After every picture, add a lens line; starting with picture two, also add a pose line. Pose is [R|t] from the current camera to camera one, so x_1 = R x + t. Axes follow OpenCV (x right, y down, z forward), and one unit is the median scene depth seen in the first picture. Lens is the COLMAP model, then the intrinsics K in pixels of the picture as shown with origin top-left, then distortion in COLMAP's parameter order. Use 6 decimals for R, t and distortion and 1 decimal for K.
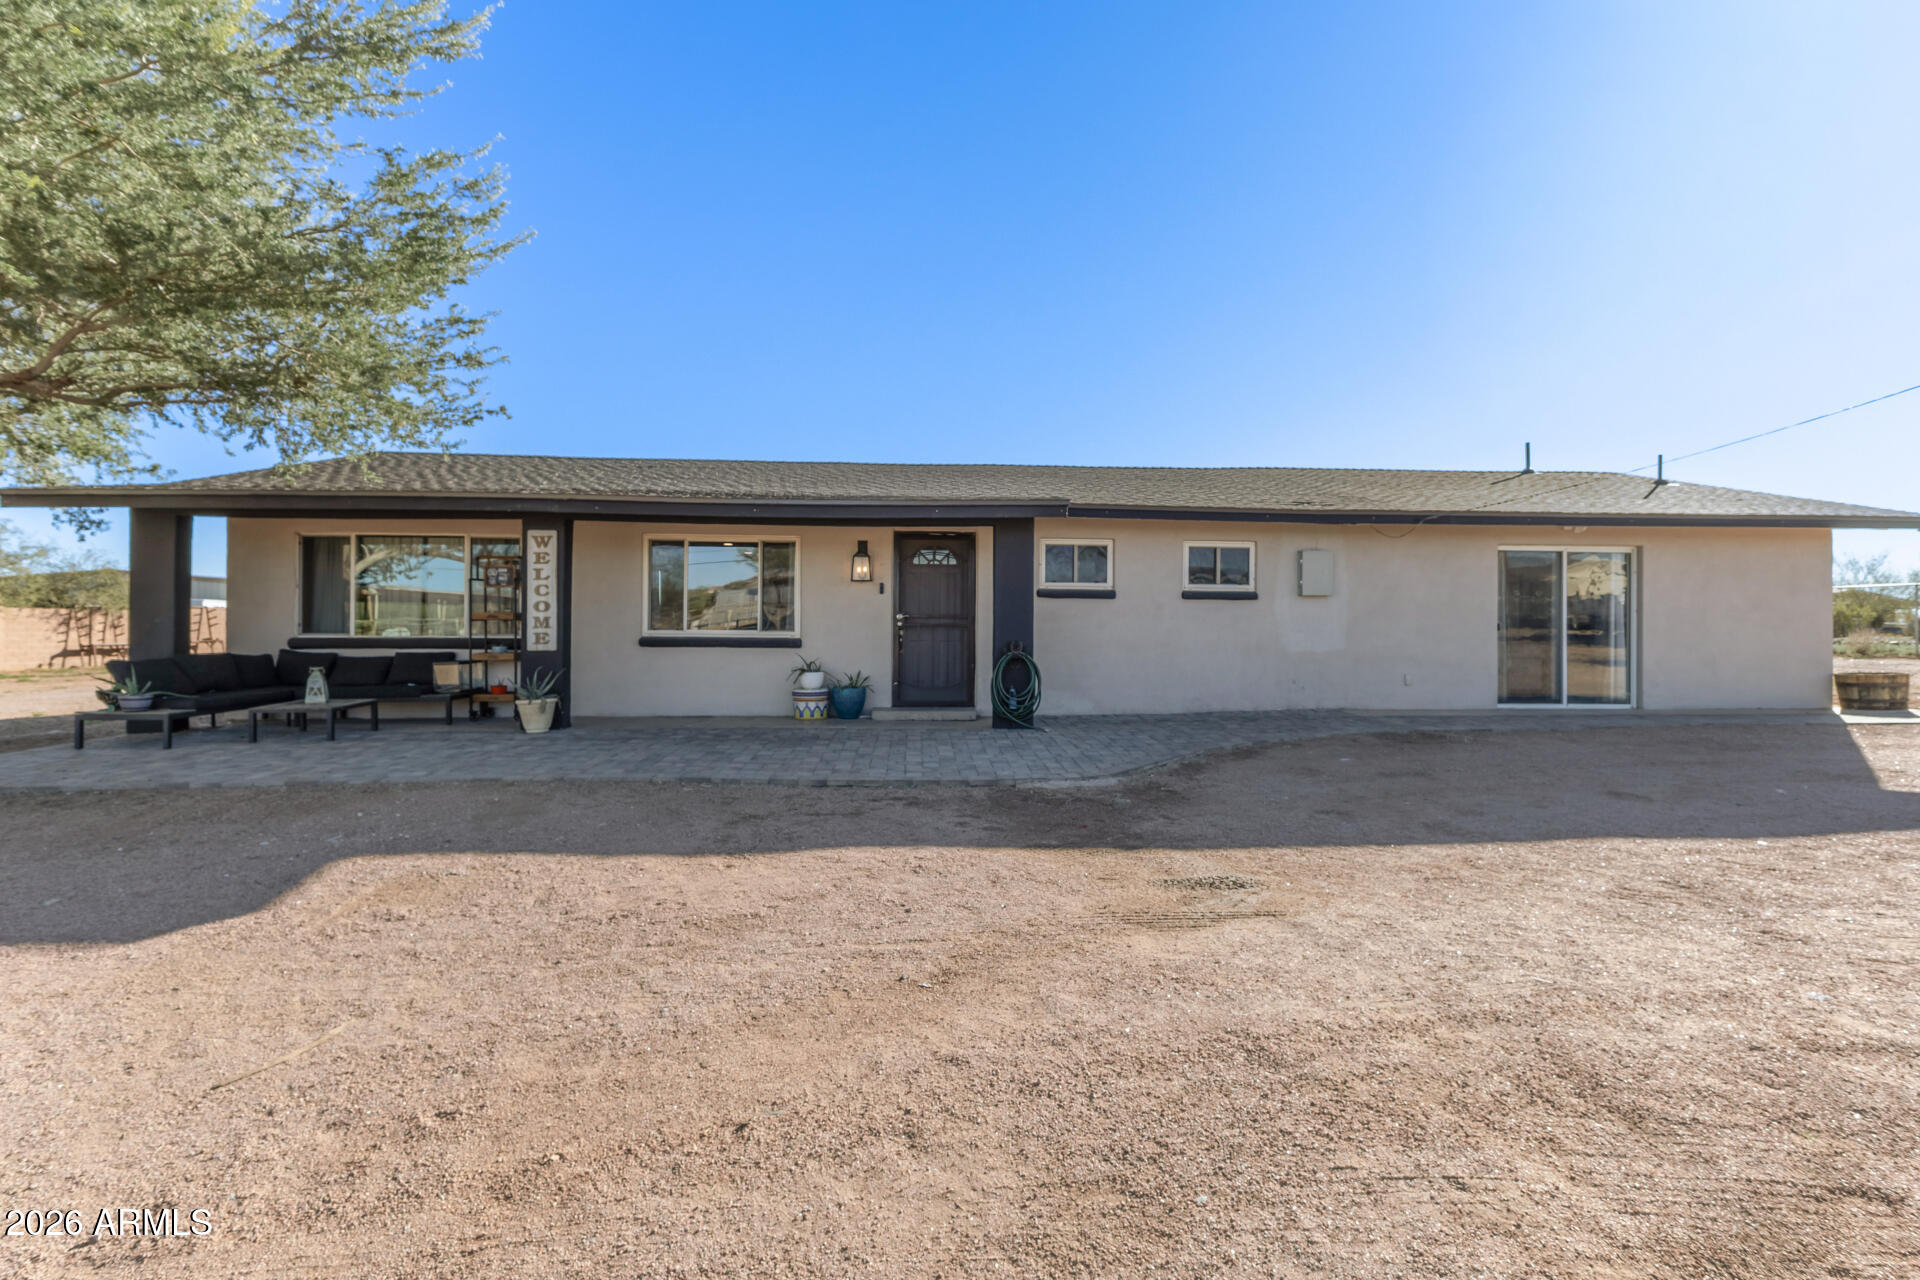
lens RADIAL K [[836.7, 0, 958.8], [0, 836.7, 643.1], [0, 0, 1]] dist [-0.001614, -0.000015]
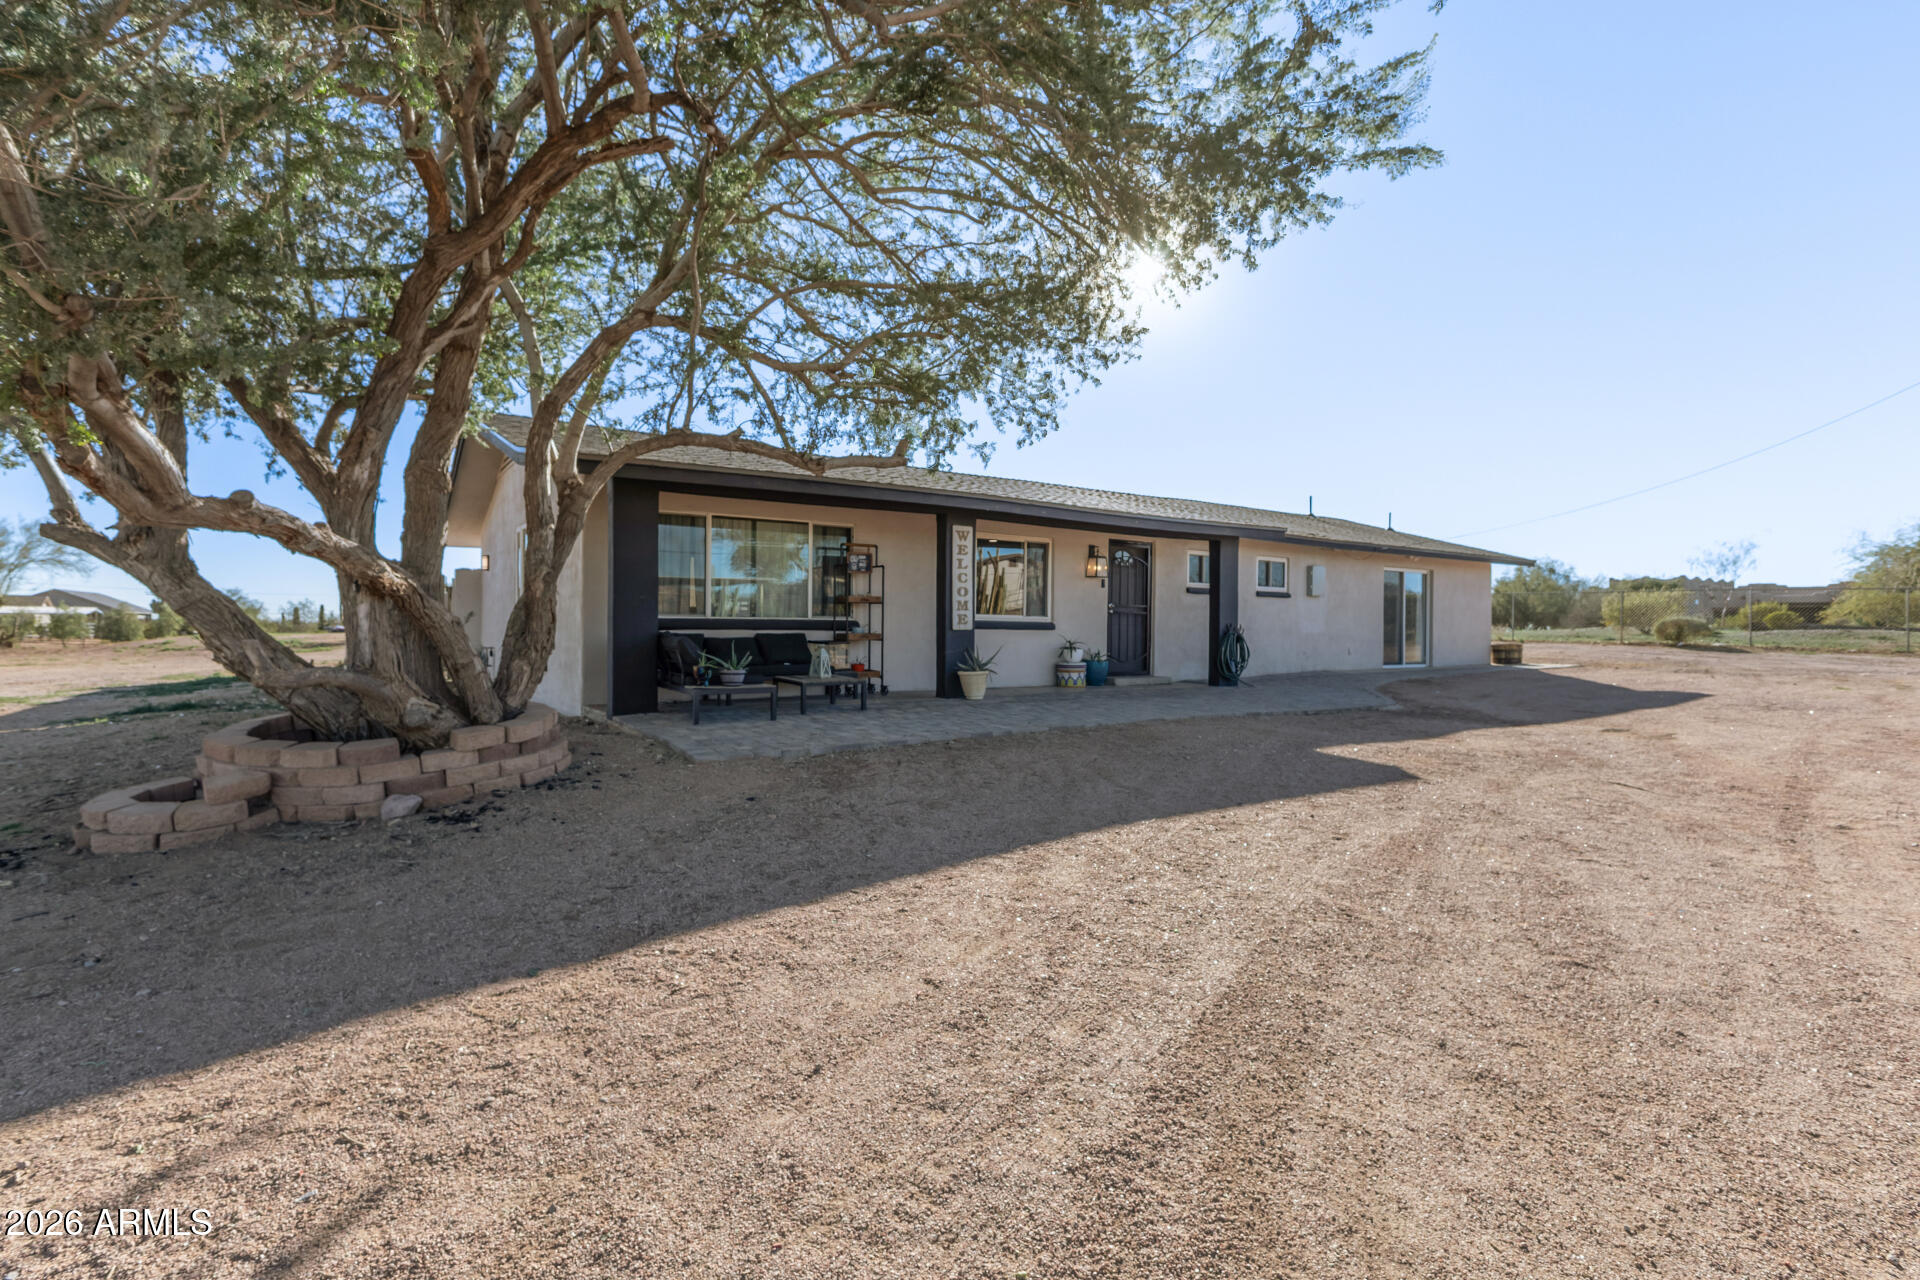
lens RADIAL K [[886.7, 0, 963.2], [0, 886.7, 628.3], [0, 0, 1]] dist [-0.011762, -0.000462]
pose [[0.856125, 0.001747, 0.516766, -0.972859], [0.002116, 0.999974, -0.006886, 0.012470], [-0.516765, 0.006989, 0.856099, -0.045369]]
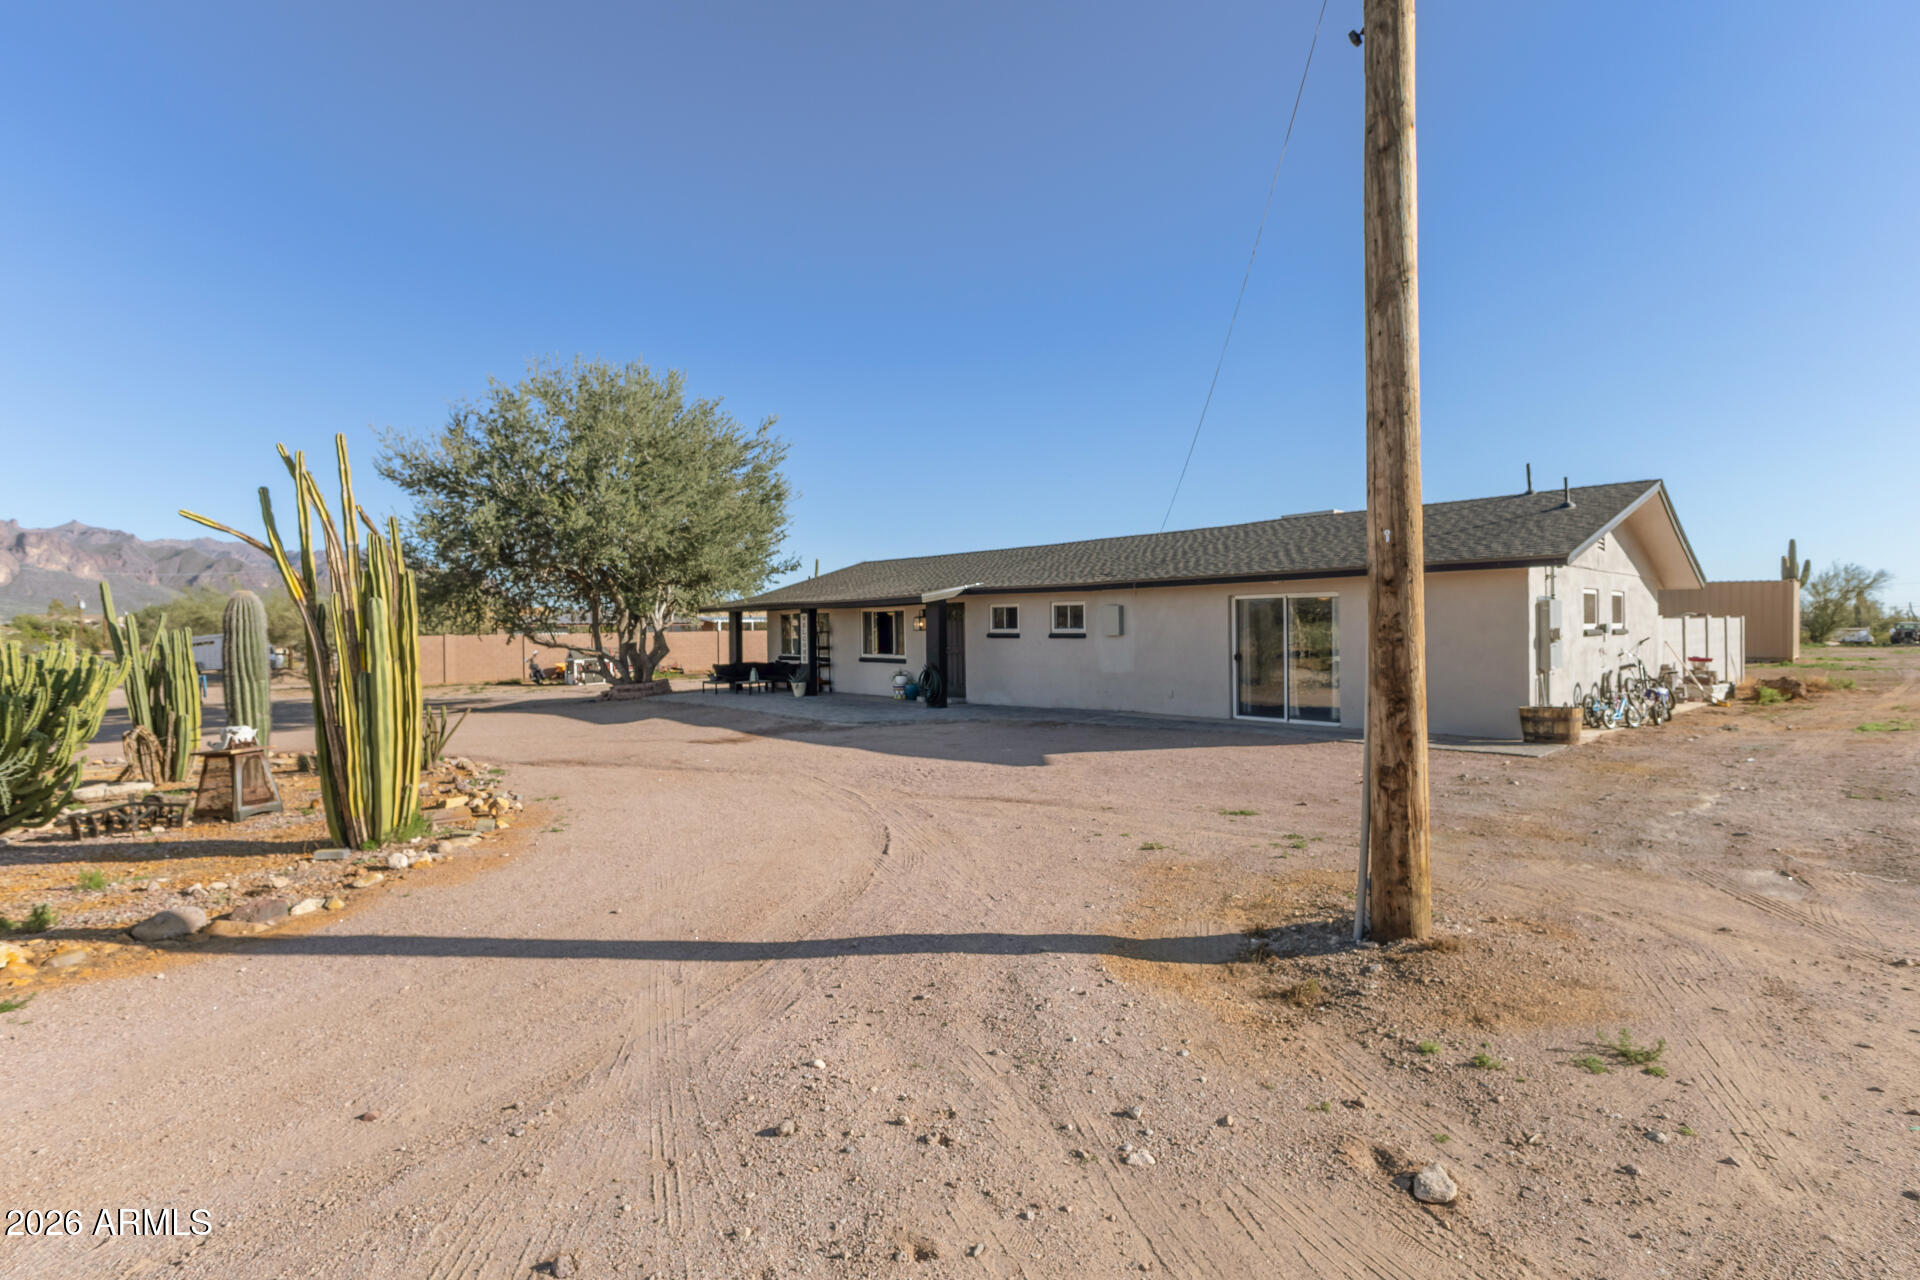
lens RADIAL K [[886.7, 0, 959.8], [0, 886.7, 636.0], [0, 0, 1]] dist [-0.011762, -0.000462]
pose [[0.633845, -0.004281, -0.773448, 1.533811], [0.001764, 0.999990, -0.004089, -0.050607], [0.773458, 0.001227, 0.633847, -0.245439]]
